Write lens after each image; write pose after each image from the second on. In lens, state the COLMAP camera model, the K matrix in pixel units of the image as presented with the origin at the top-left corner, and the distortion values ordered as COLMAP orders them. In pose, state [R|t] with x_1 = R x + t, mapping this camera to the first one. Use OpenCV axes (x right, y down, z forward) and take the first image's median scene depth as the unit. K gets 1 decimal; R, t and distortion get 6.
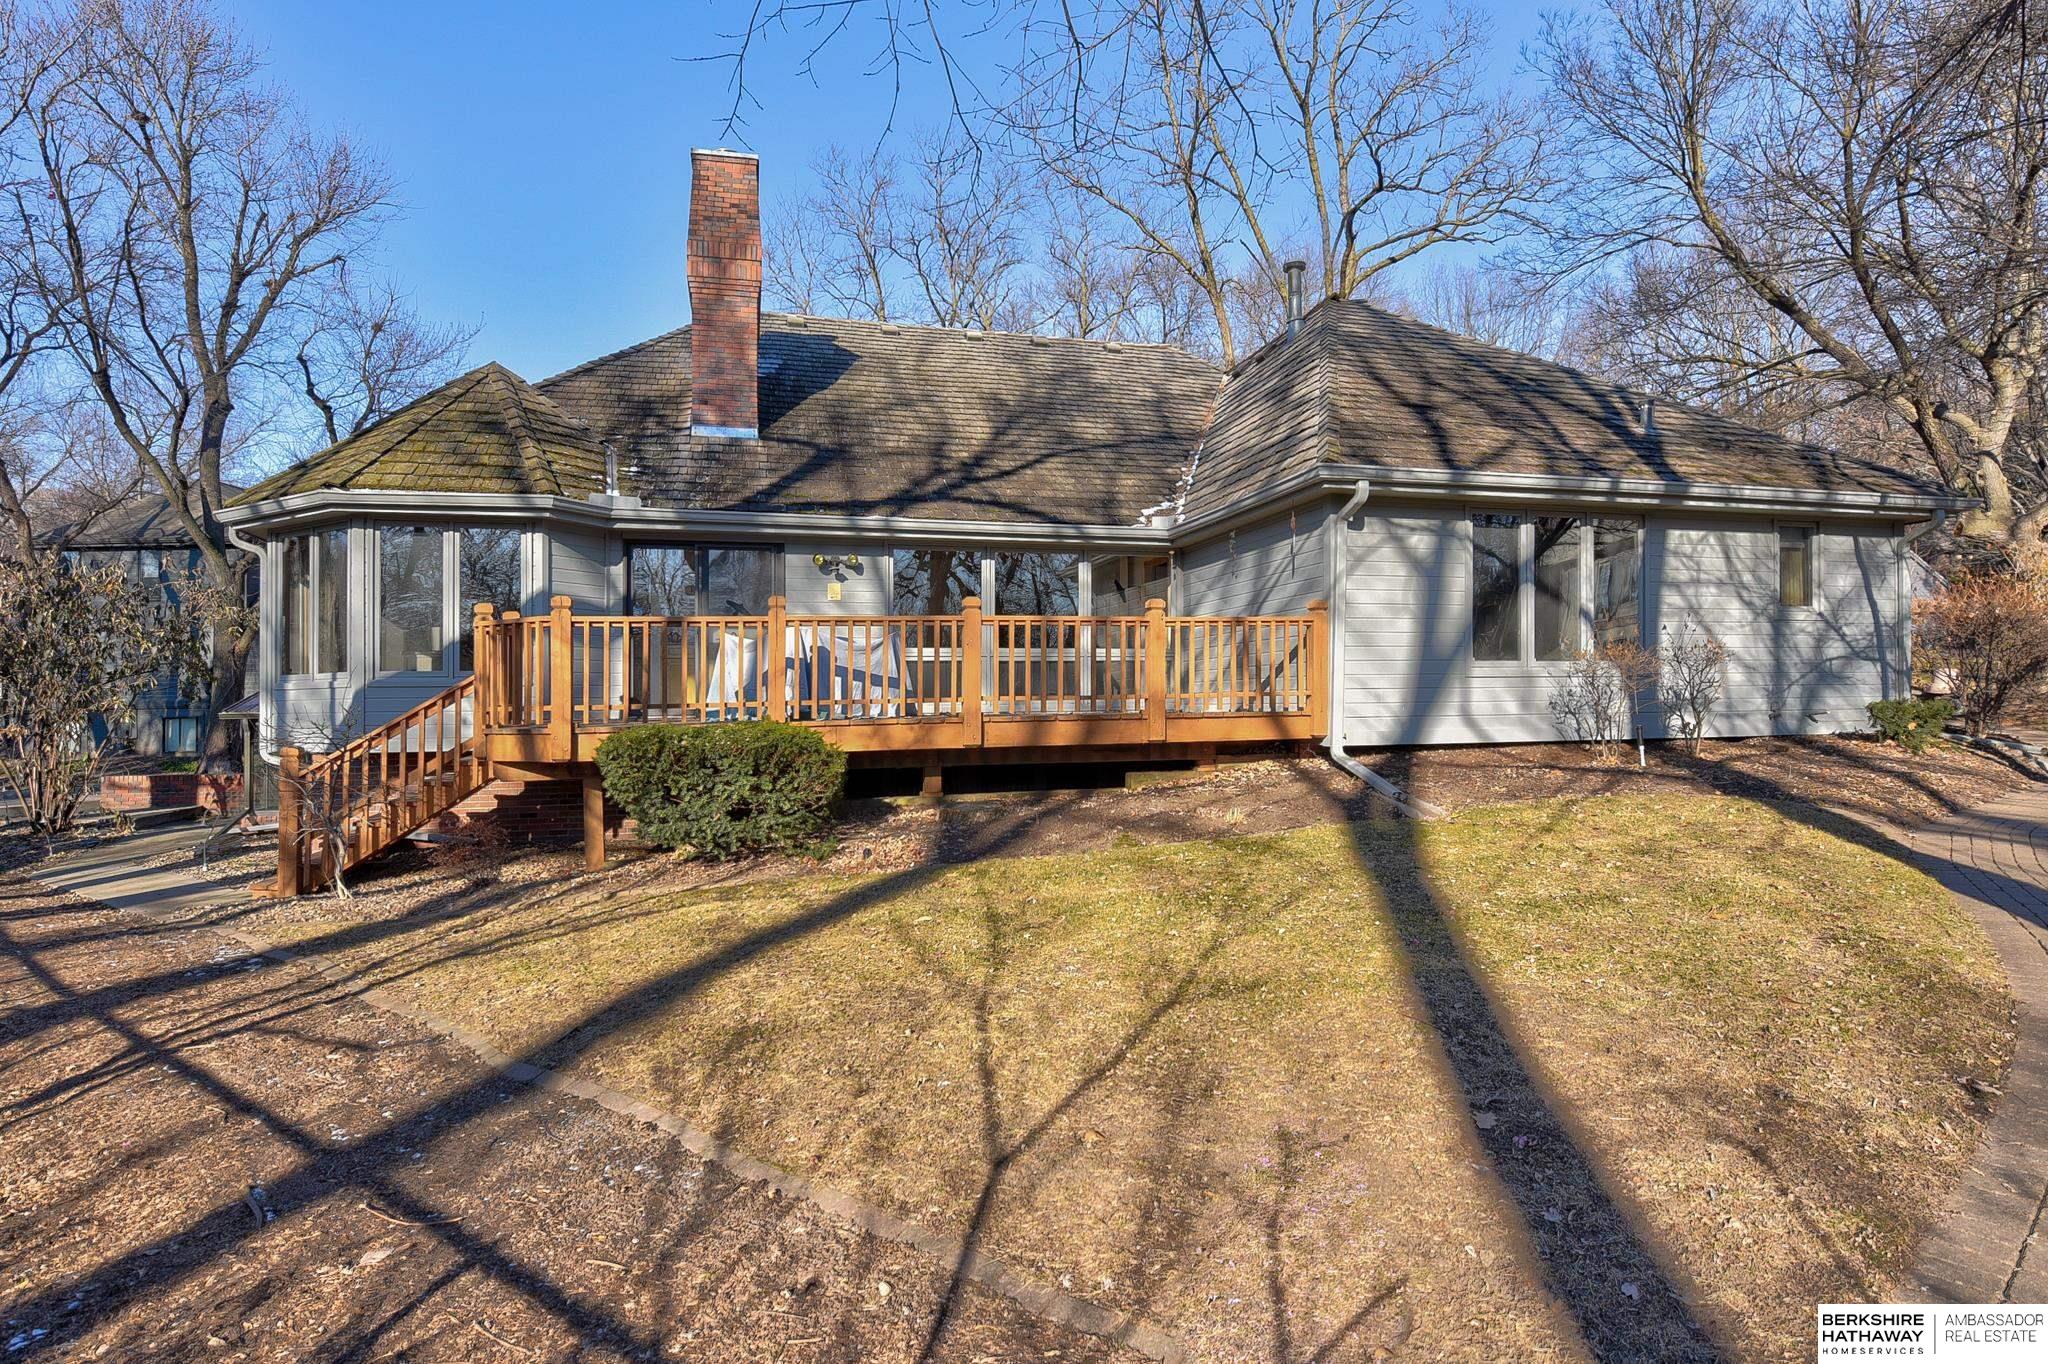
lens RADIAL K [[1058.2, 0, 1027.8], [0, 1058.2, 694.1], [0, 0, 1]] dist [-0.001595, -0.000637]
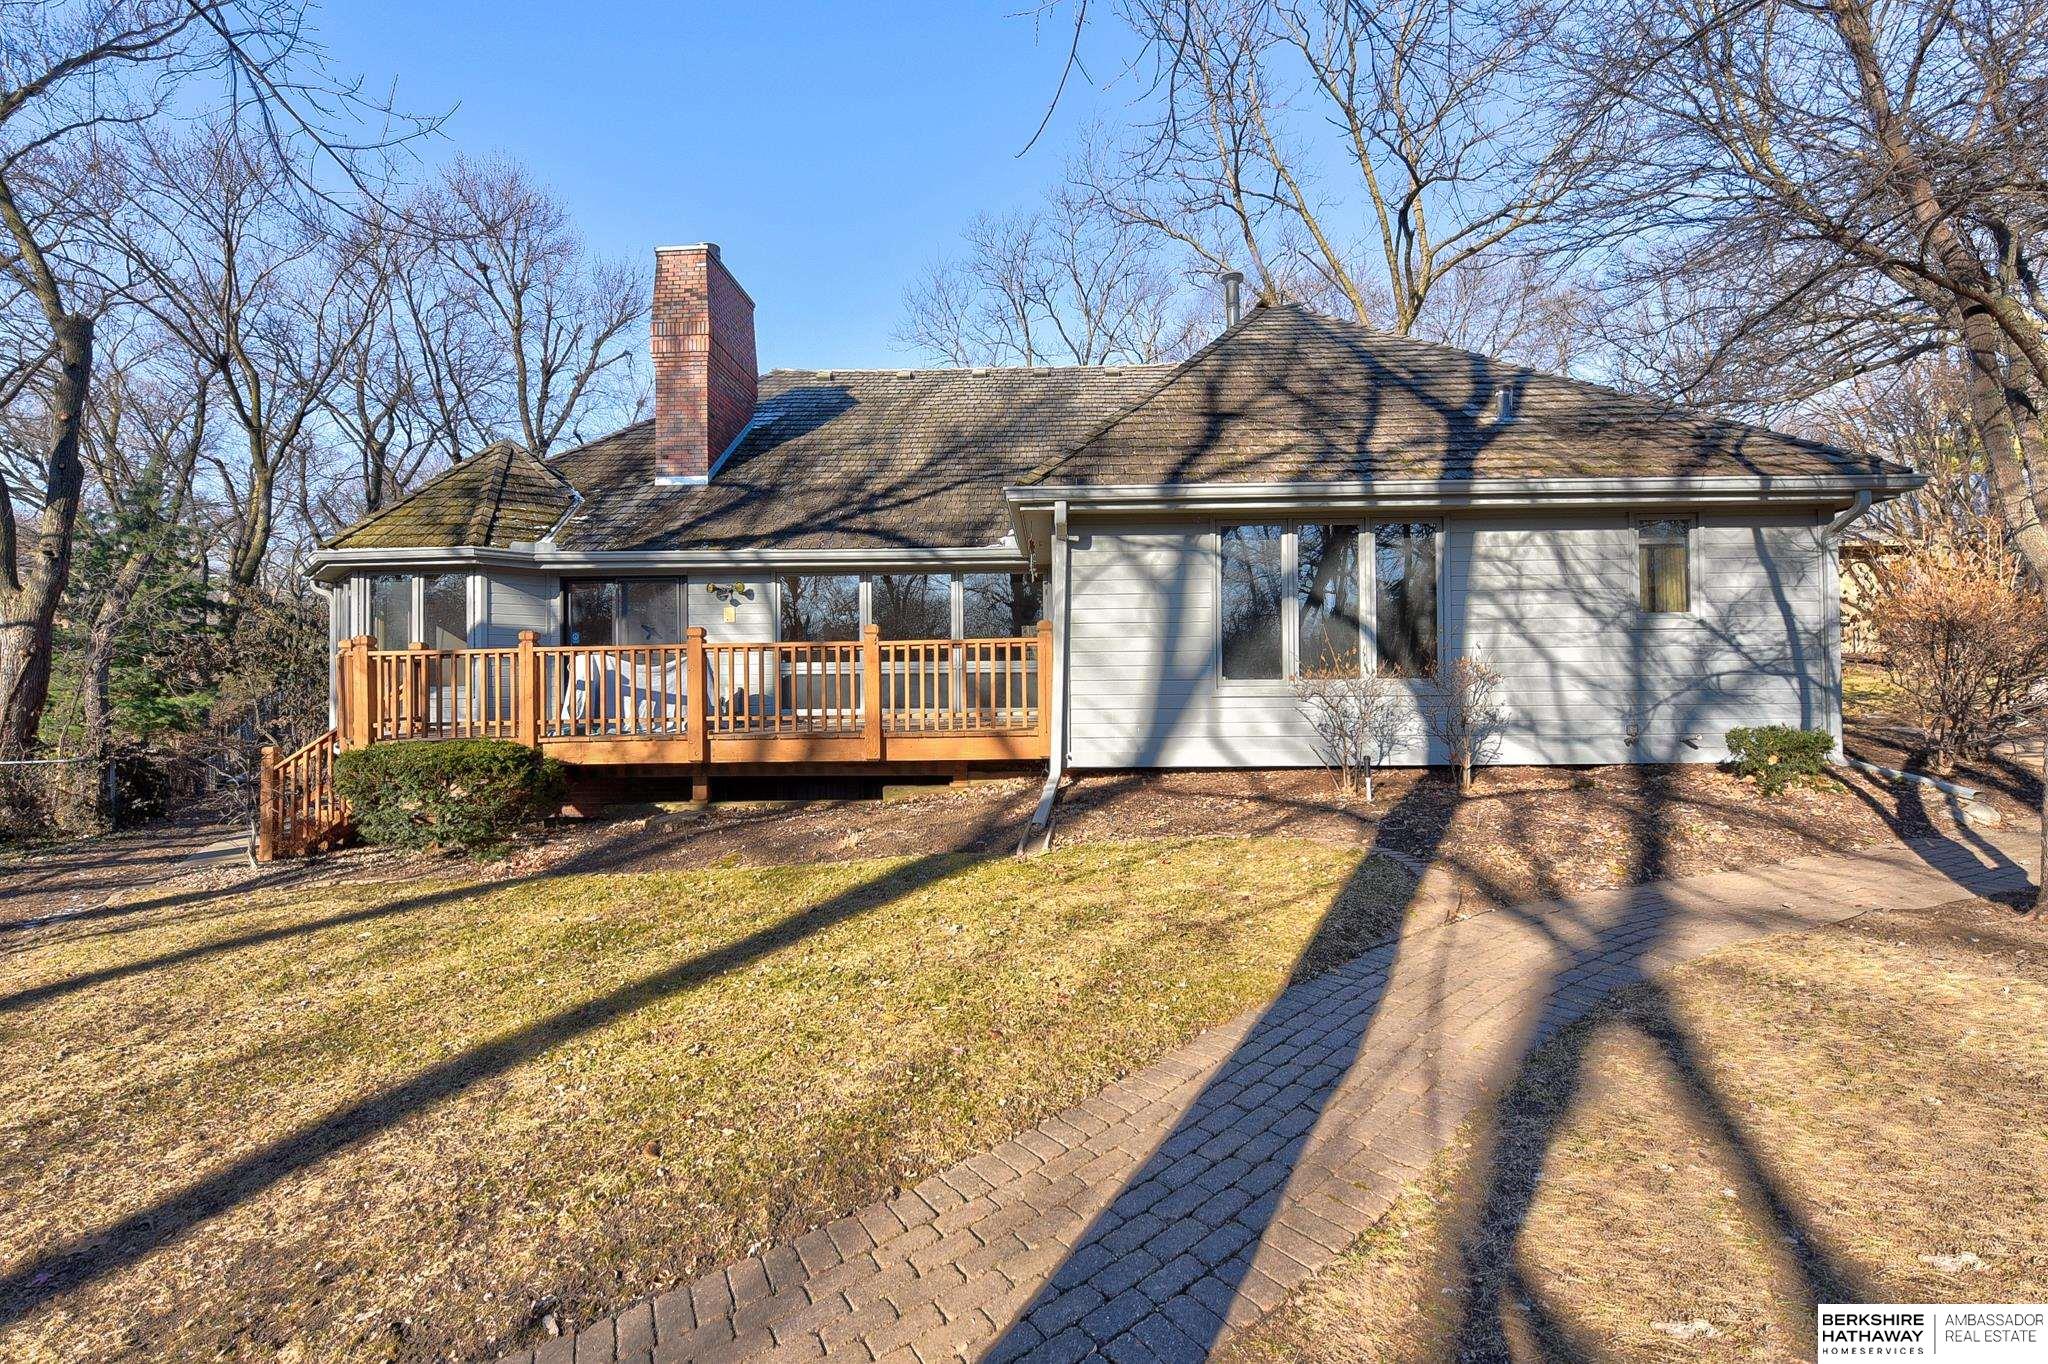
lens RADIAL K [[931.6, 0, 1023.1], [0, 931.6, 668.0], [0, 0, 1]] dist [-0.002953, -0.001651]
pose [[0.957632, -0.003349, -0.287976, 0.450405], [0.000125, 0.999937, -0.011213, -0.030396], [0.287995, 0.010702, 0.957572, 0.132310]]
